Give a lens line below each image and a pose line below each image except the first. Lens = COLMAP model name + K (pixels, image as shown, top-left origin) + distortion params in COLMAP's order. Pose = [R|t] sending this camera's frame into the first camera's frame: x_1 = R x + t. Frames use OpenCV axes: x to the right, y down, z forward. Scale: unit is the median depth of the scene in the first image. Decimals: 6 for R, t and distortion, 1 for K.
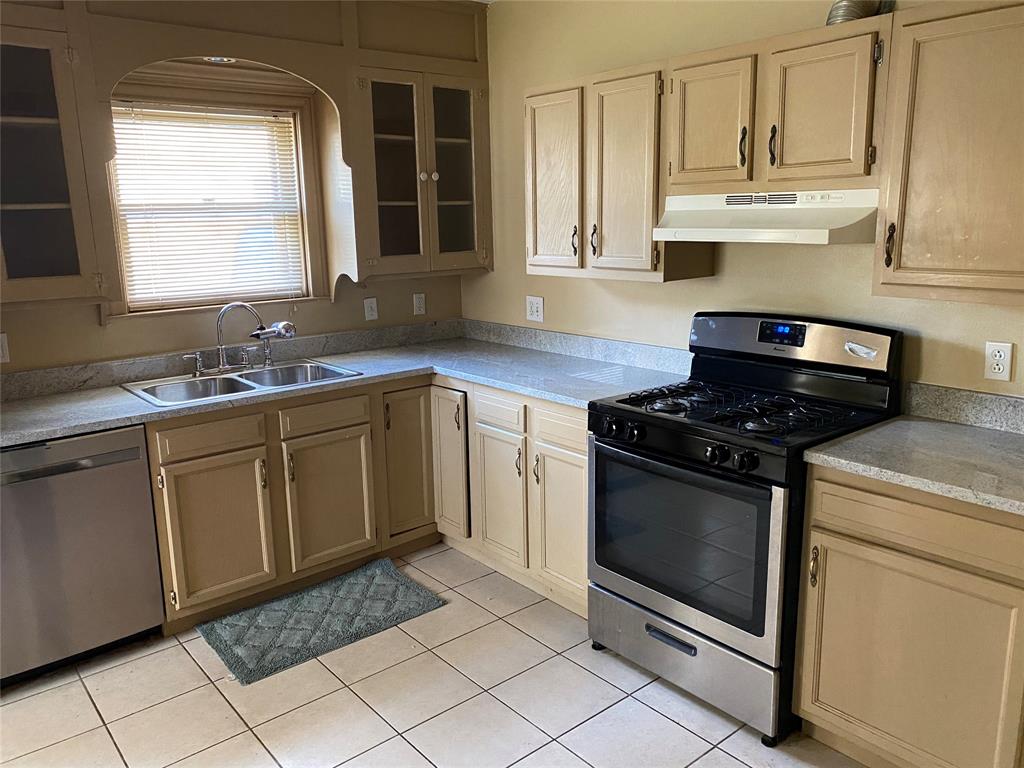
lens RADIAL K [[787.6, 0, 512.0], [0, 787.6, 384.0], [0, 0, 1]] dist [0.003961, 0.002274]
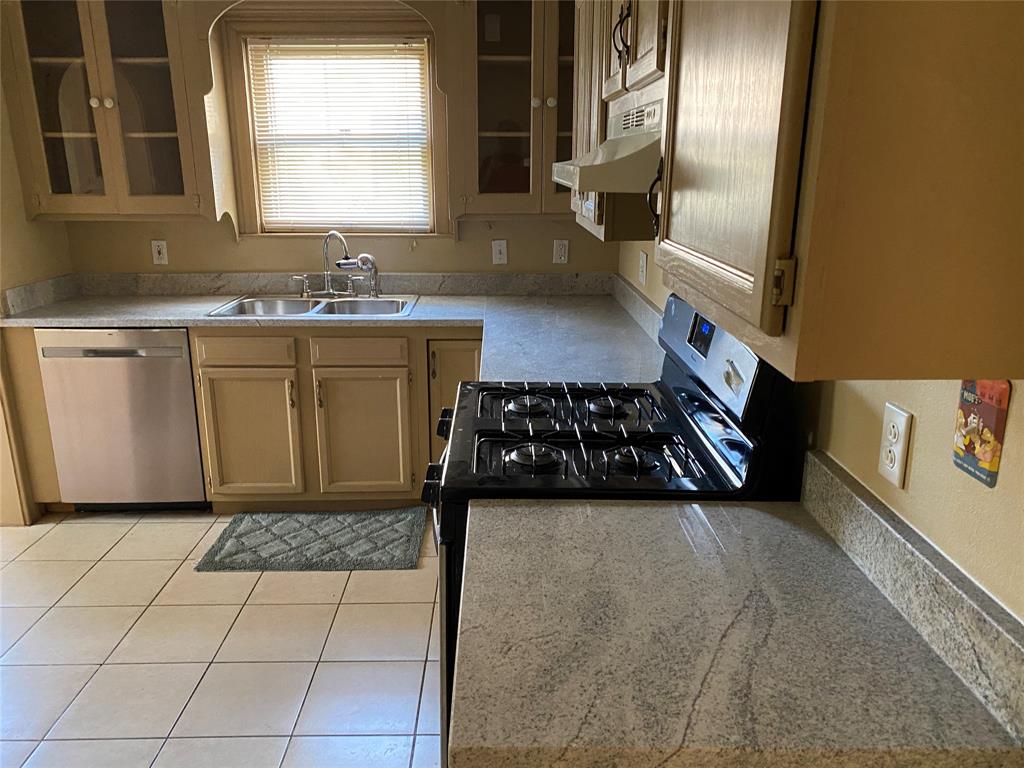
lens RADIAL K [[783.1, 0, 508.6], [0, 783.1, 396.1], [0, 0, 1]] dist [0.023977, -0.004250]
pose [[0.773406, 0.200316, -0.601429, 0.552894], [-0.149800, 0.979641, 0.133651, -0.069298], [0.615957, -0.013272, 0.787668, 0.347440]]
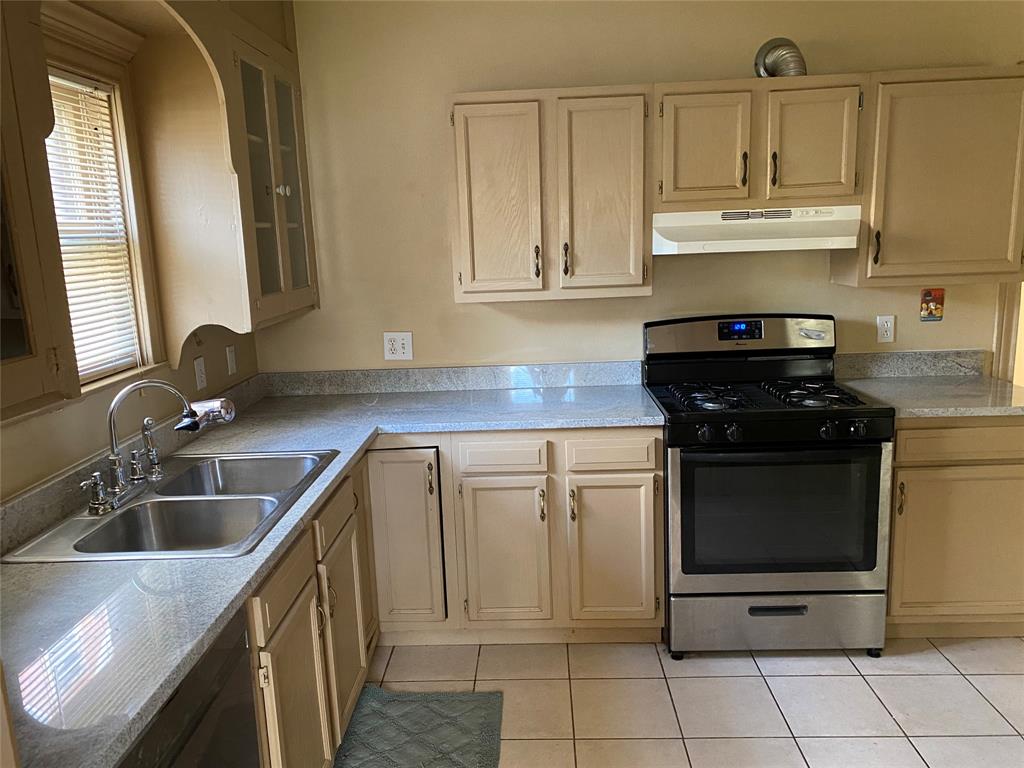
lens RADIAL K [[783.1, 0, 508.6], [0, 783.1, 396.1], [0, 0, 1]] dist [0.023977, -0.004250]
pose [[0.668139, -0.157316, 0.727216, -0.670763], [0.180756, 0.982430, 0.046453, -0.074966], [-0.721746, 0.100411, 0.684836, 0.406516]]
